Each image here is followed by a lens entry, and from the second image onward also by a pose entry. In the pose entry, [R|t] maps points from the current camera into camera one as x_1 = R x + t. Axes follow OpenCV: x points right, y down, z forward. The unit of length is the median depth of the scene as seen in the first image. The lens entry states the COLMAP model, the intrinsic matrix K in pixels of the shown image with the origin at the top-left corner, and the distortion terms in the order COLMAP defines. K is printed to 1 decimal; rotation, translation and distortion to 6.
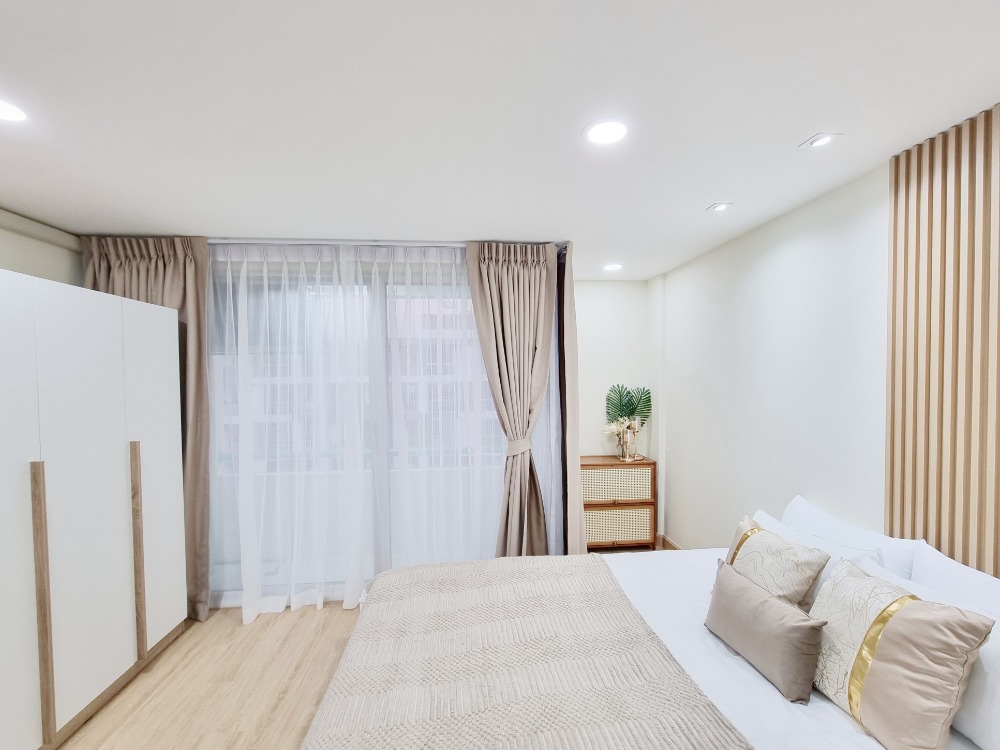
lens RADIAL K [[427.5, 0, 502.6], [0, 427.5, 389.5], [0, 0, 1]] dist [-0.000123, 0.000576]
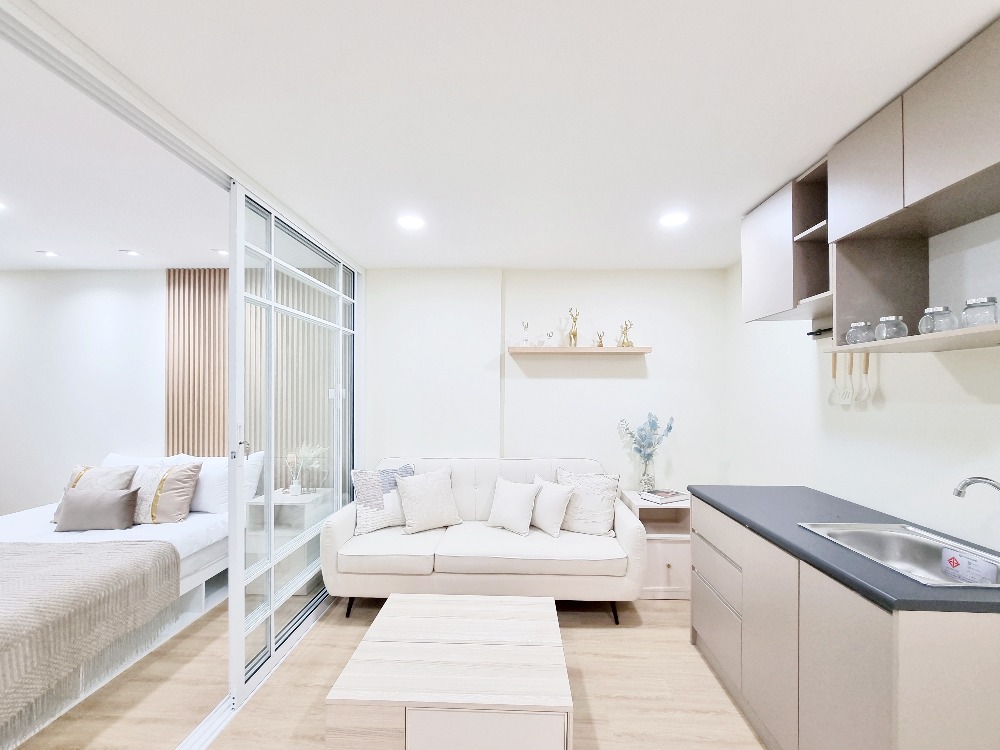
lens RADIAL K [[412.5, 0, 504.1], [0, 412.5, 388.6], [0, 0, 1]] dist [-0.002565, 0.001155]
pose [[0.144714, 0.016680, 0.989333, -0.486494], [0.022589, 0.999542, -0.020157, 0.060284], [-0.989216, 0.025265, 0.144271, -0.528091]]
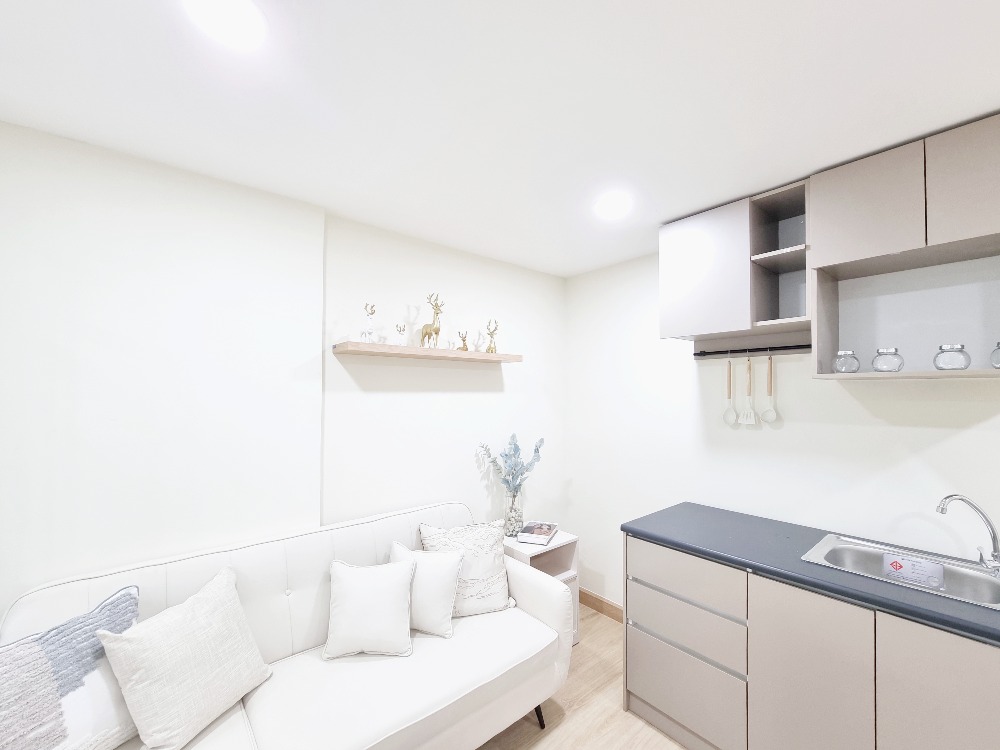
lens RADIAL K [[417.1, 0, 503.9], [0, 417.1, 389.7], [0, 0, 1]] dist [-0.001540, 0.000499]
pose [[-0.557001, 0.014903, 0.830378, -0.083270], [0.028825, 0.999583, 0.001395, 0.009733], [-0.830012, 0.024713, -0.557198, -0.209728]]
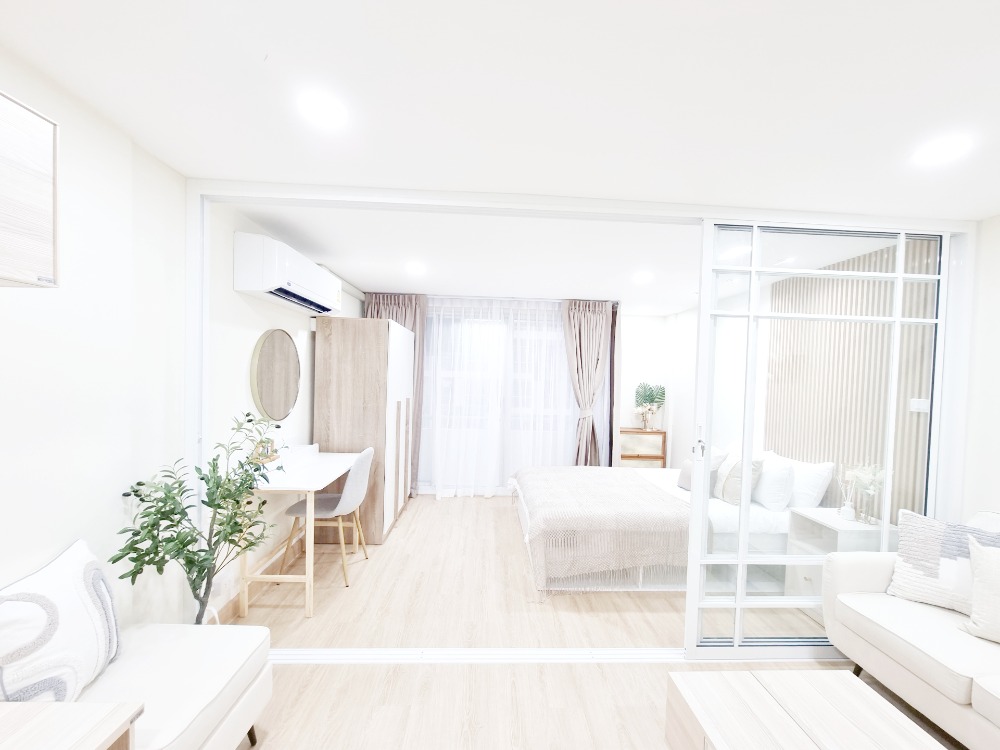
lens RADIAL K [[427.5, 0, 502.6], [0, 427.5, 389.5], [0, 0, 1]] dist [-0.000123, 0.000576]
pose [[0.997671, 0.041887, -0.053828, -0.226195], [-0.041659, 0.999118, 0.005354, 0.038635], [0.054005, -0.003099, 0.998536, -0.833588]]
